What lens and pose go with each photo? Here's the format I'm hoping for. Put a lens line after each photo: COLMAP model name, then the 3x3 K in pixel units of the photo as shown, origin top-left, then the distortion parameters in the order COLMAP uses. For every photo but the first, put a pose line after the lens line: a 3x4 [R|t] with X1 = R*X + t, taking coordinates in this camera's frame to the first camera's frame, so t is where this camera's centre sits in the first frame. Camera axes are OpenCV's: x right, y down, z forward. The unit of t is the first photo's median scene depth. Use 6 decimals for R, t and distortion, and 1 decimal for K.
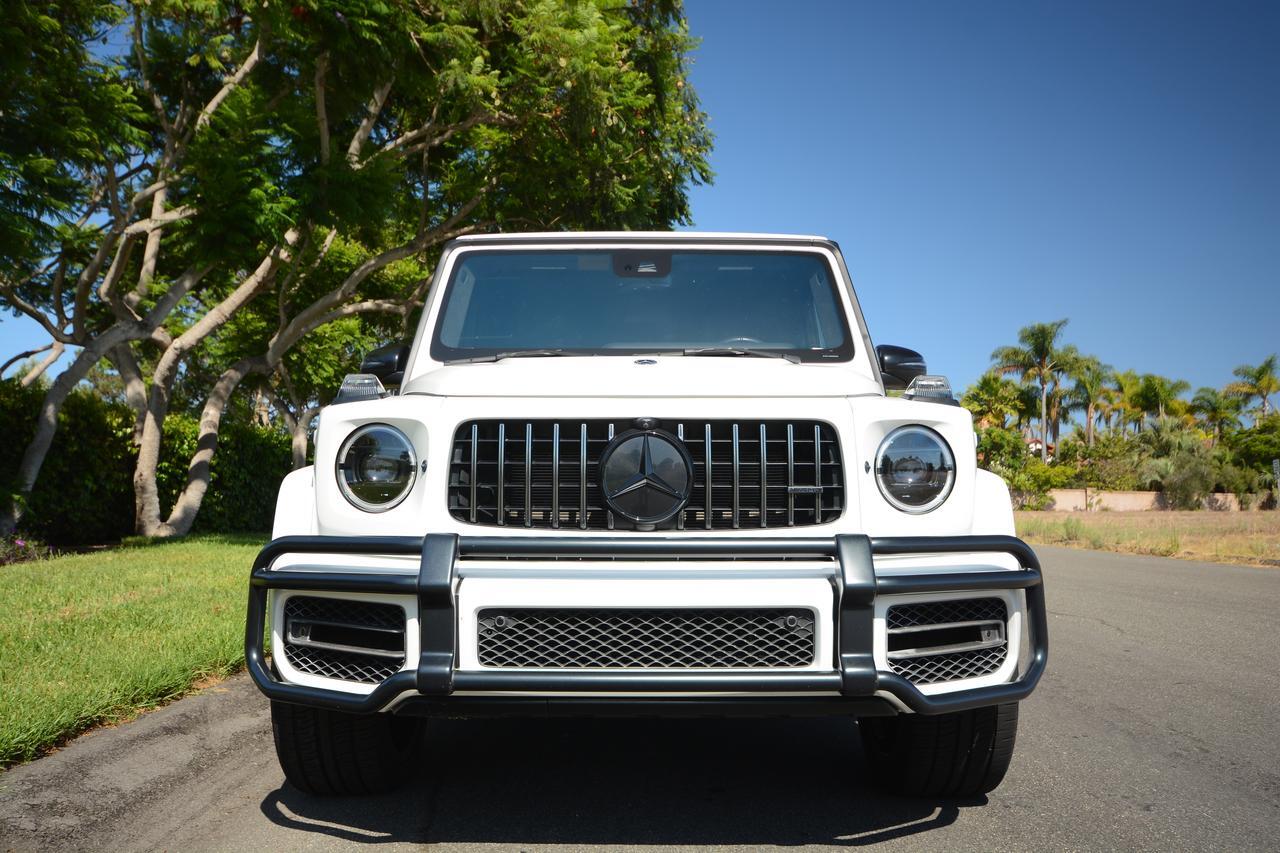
lens RADIAL K [[1052.7, 0, 633.4], [0, 1052.7, 428.5], [0, 0, 1]] dist [-0.018344, 0.052765]
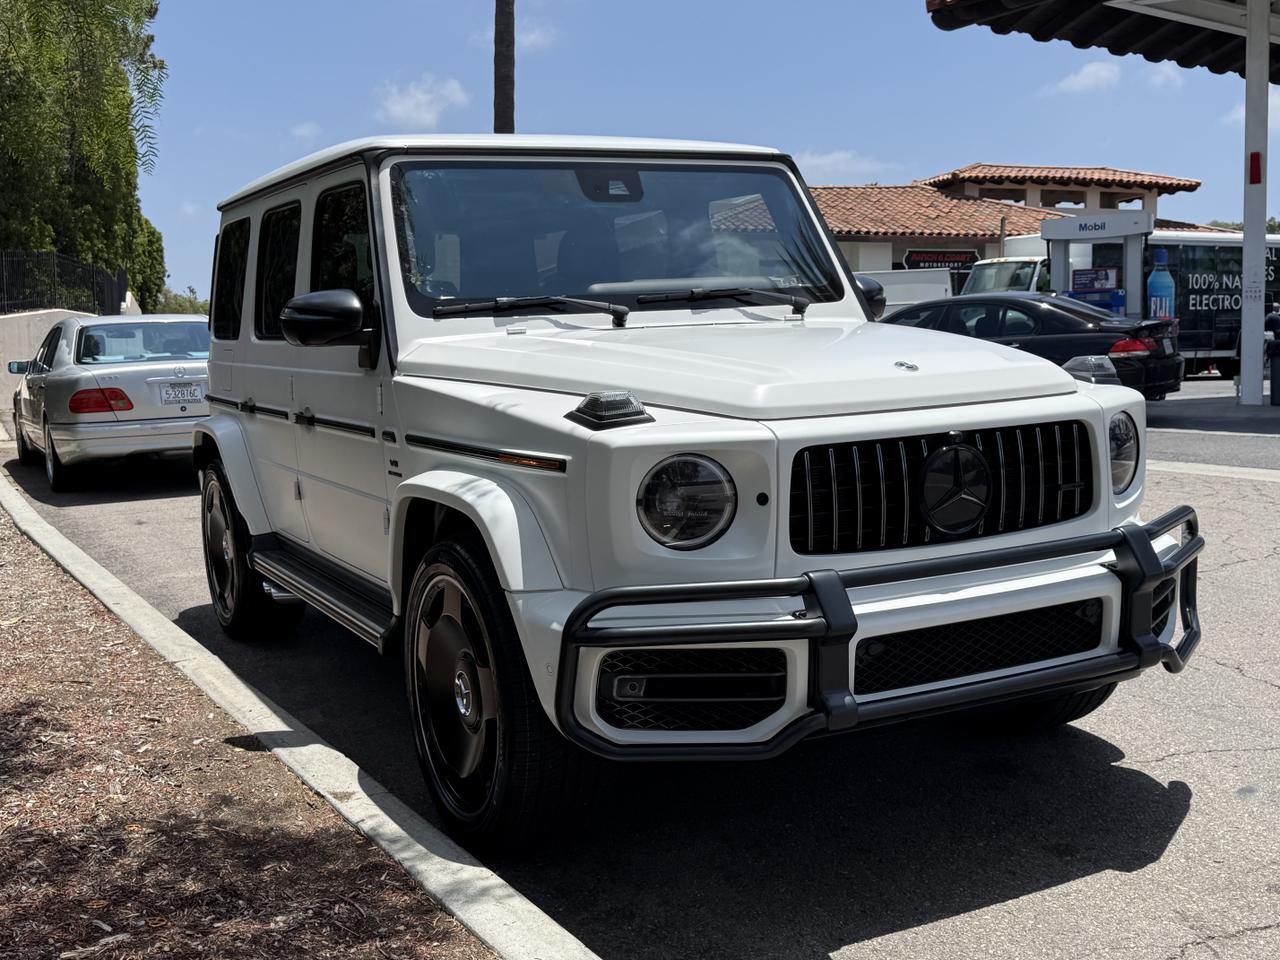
lens RADIAL K [[1382.3, 0, 642.8], [0, 1382.3, 490.7], [0, 0, 1]] dist [0.089466, 0.000000]
pose [[0.885109, -0.095519, 0.455477, -0.850077], [0.012123, 0.983110, 0.182612, -0.199052], [-0.465227, -0.156110, 0.871317, -0.034634]]
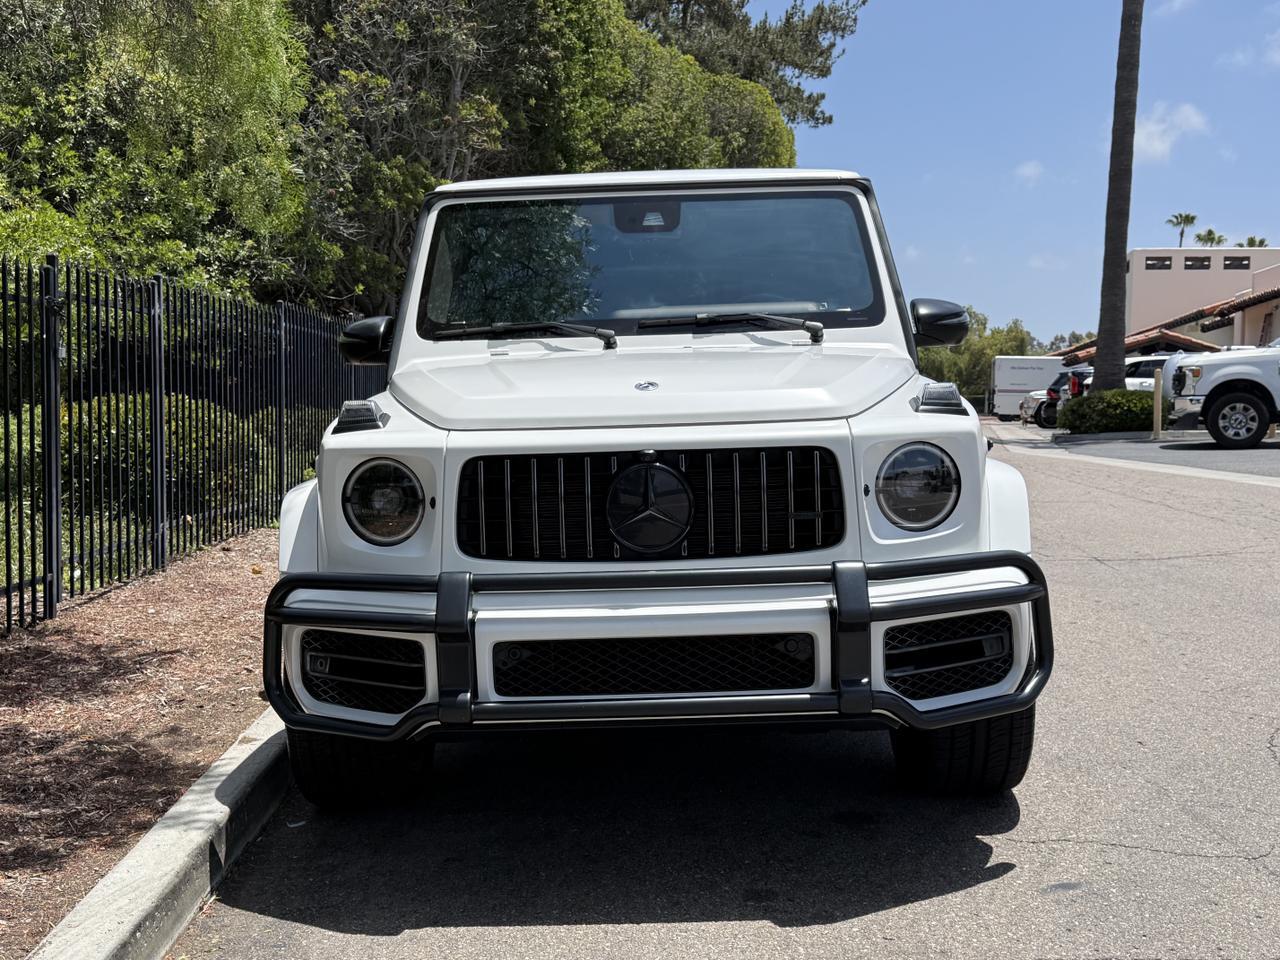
lens RADIAL K [[1382.3, 0, 647.0], [0, 1382.3, 467.9], [0, 0, 1]] dist [0.089466, 0.000000]
pose [[0.999540, -0.028315, -0.010895, 0.024445], [0.029496, 0.991010, 0.130495, -0.166390], [0.007103, -0.130756, 0.991389, -0.324971]]
